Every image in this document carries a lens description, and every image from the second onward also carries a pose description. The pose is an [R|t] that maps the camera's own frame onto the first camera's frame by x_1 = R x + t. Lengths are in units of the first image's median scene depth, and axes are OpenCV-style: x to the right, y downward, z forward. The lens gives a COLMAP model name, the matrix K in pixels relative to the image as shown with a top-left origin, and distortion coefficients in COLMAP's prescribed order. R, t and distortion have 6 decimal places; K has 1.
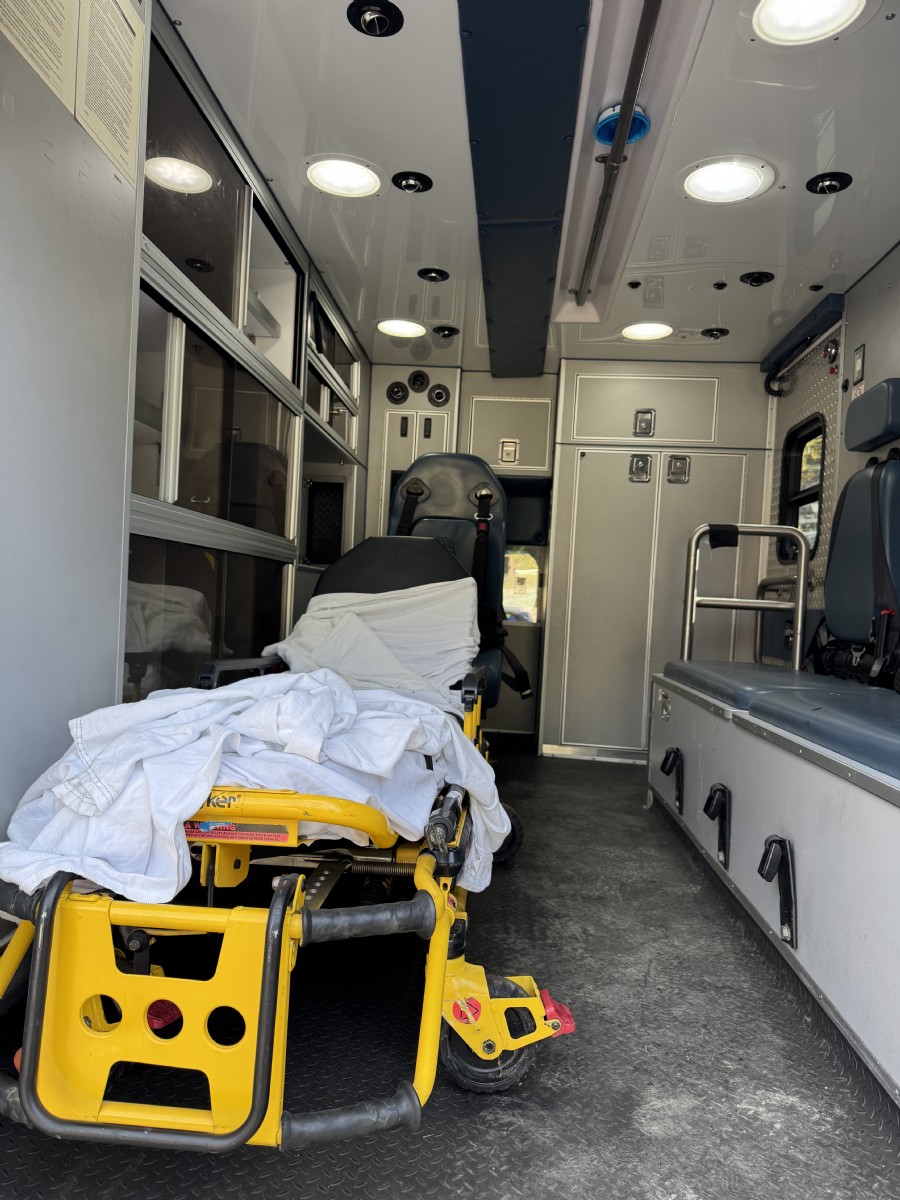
lens RADIAL K [[850.6, 0, 445.9], [0, 850.6, 609.1], [0, 0, 1]] dist [0.053553, -0.056710]
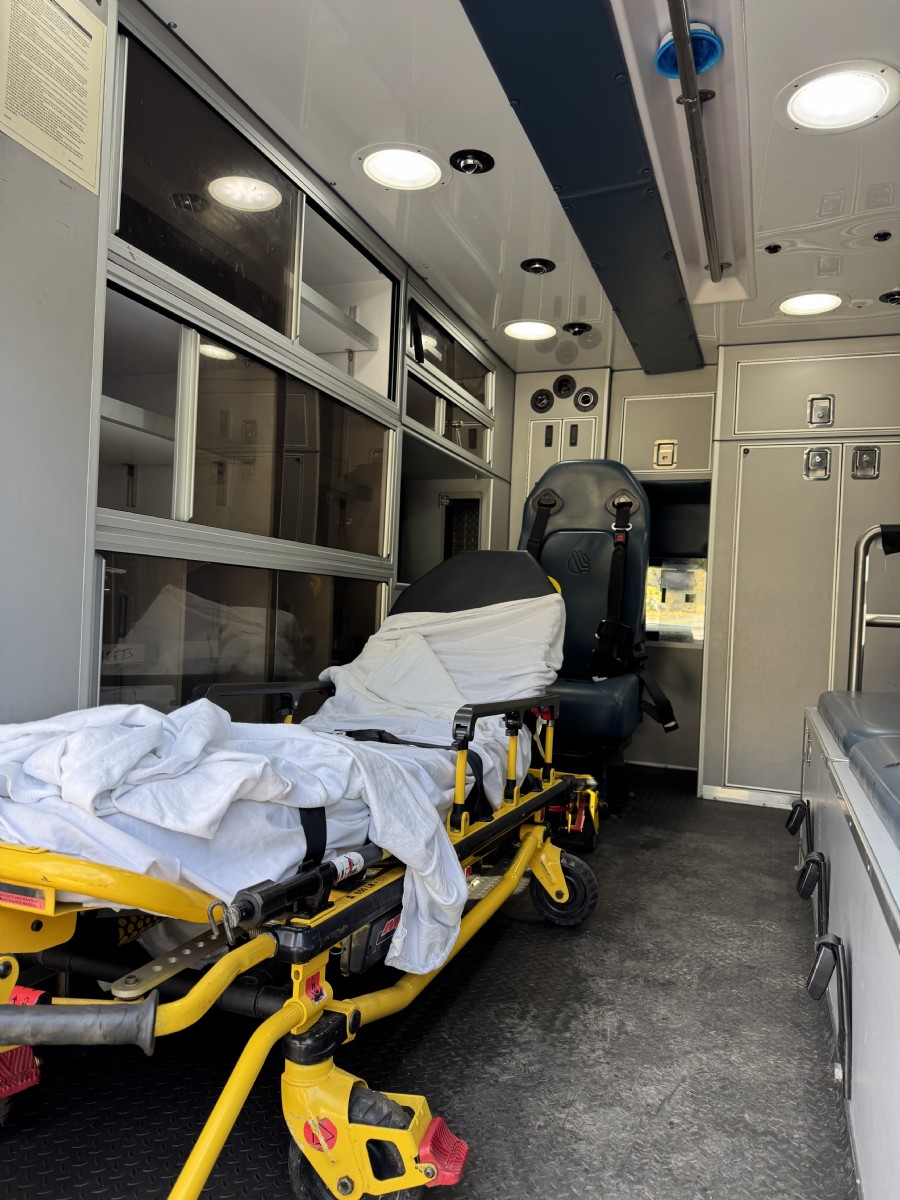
lens RADIAL K [[850.6, 0, 447.3], [0, 850.6, 607.5], [0, 0, 1]] dist [0.053553, -0.056710]
pose [[0.960051, -0.010846, -0.279615, 0.178393], [0.003272, 0.999615, -0.027539, 0.001016], [0.279806, 0.025524, 0.959717, 0.124123]]
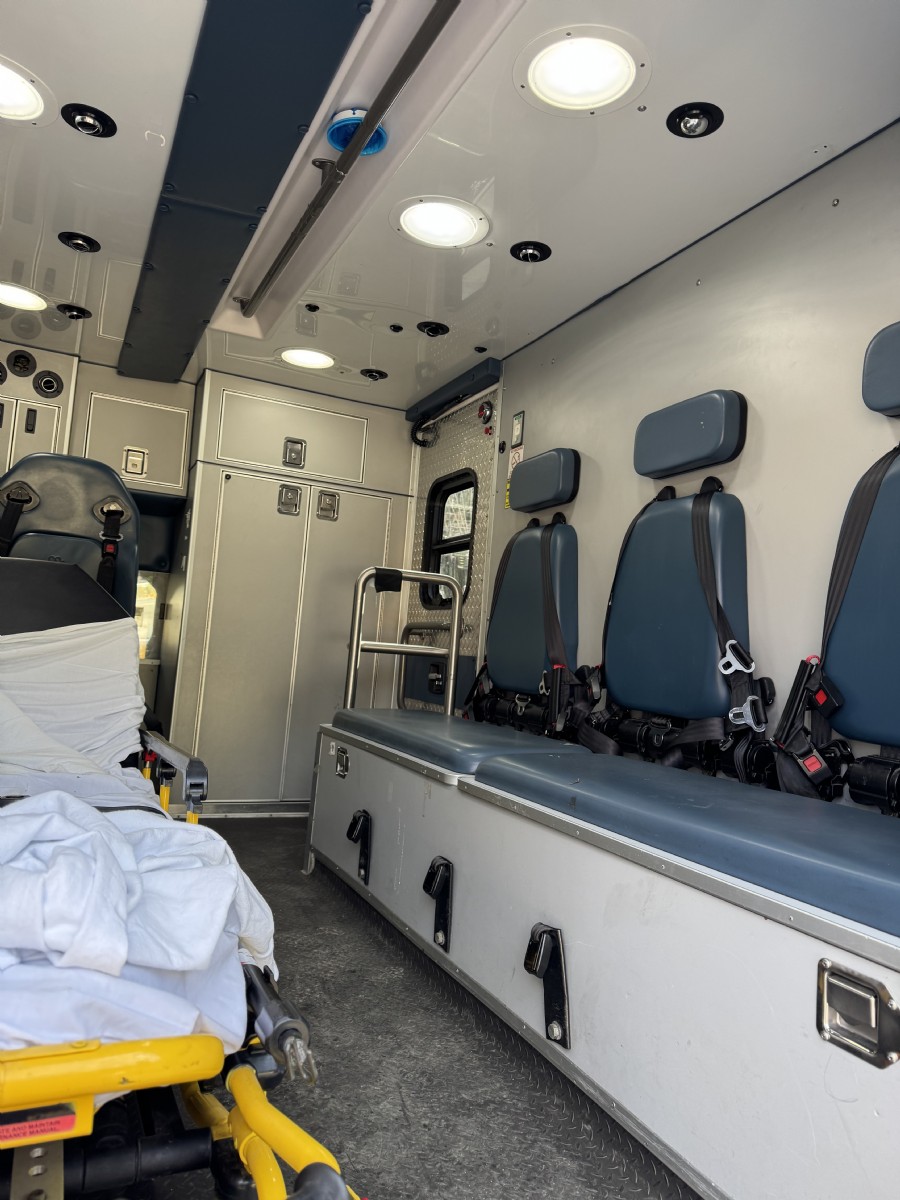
lens RADIAL K [[850.6, 0, 466.0], [0, 850.6, 599.6], [0, 0, 1]] dist [0.053553, -0.056710]
pose [[0.865057, 0.045726, 0.499586, -0.109904], [-0.027751, 0.998674, -0.043354, -0.030407], [-0.500906, 0.023640, 0.865179, 0.143342]]
